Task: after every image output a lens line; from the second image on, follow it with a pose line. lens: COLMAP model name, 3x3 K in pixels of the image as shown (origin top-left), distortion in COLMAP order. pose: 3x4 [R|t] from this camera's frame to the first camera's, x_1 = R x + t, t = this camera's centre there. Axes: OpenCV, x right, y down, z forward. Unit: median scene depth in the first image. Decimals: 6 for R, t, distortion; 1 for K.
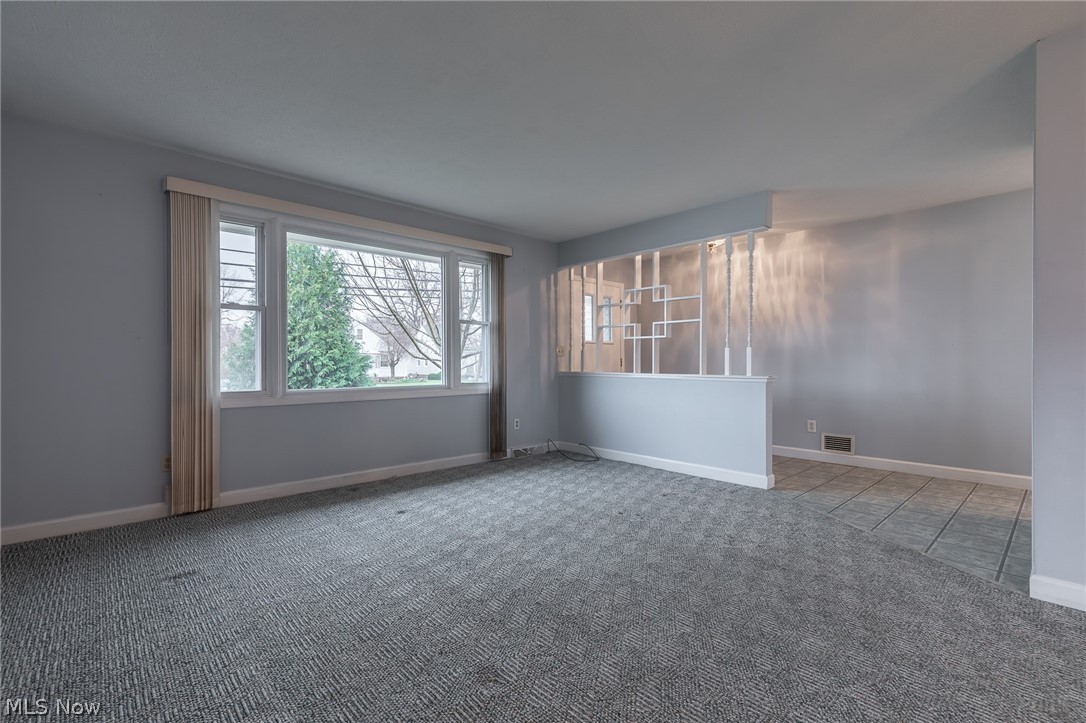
lens RADIAL K [[487.3, 0, 541.2], [0, 487.3, 363.9], [0, 0, 1]] dist [0.003158, -0.000032]
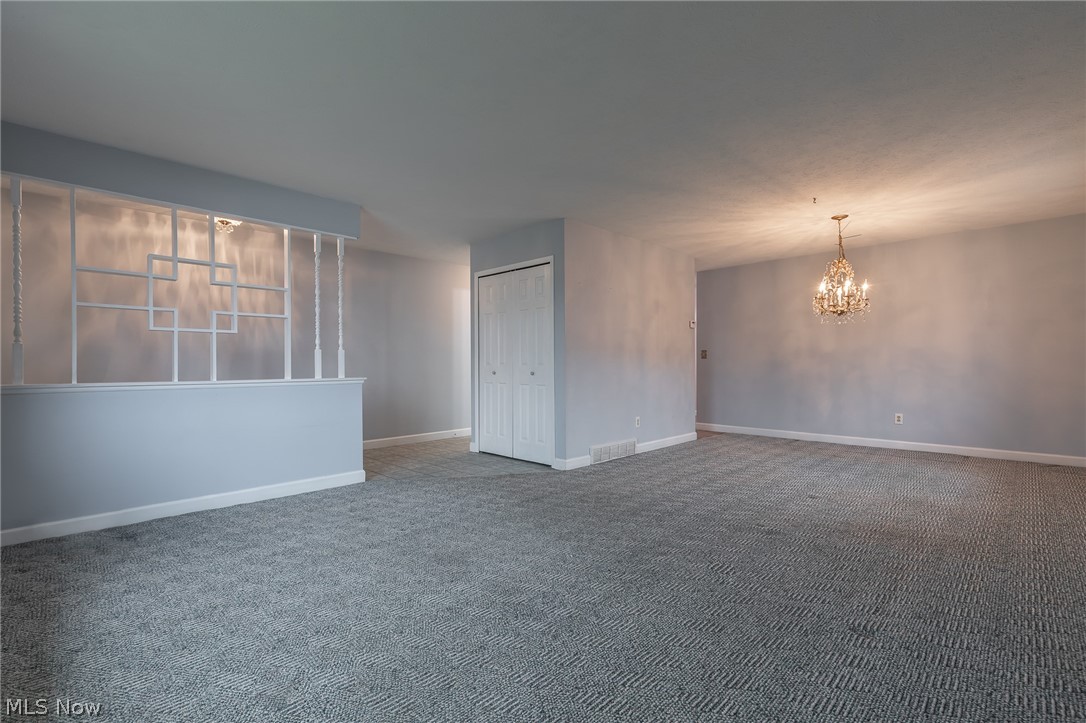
lens RADIAL K [[487.3, 0, 541.2], [0, 487.3, 363.9], [0, 0, 1]] dist [0.003158, -0.000032]
pose [[-0.040147, -0.000528, 0.999194, -0.656981], [0.011227, 0.999936, 0.000980, -0.001272], [-0.999131, 0.011257, -0.040138, 0.672233]]
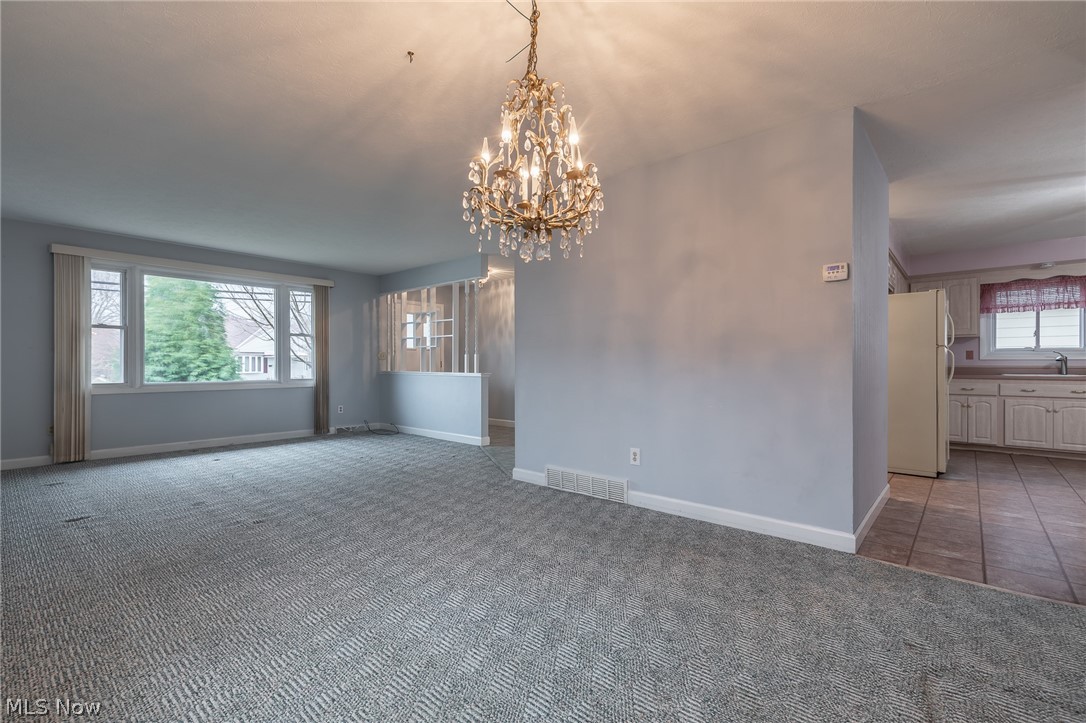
lens RADIAL K [[487.3, 0, 541.2], [0, 487.3, 363.9], [0, 0, 1]] dist [0.003158, -0.000032]
pose [[0.994439, 0.000091, 0.105313, 0.508777], [0.000508, 0.999984, -0.005657, 0.005589], [-0.105312, 0.005679, 0.994423, -0.582140]]
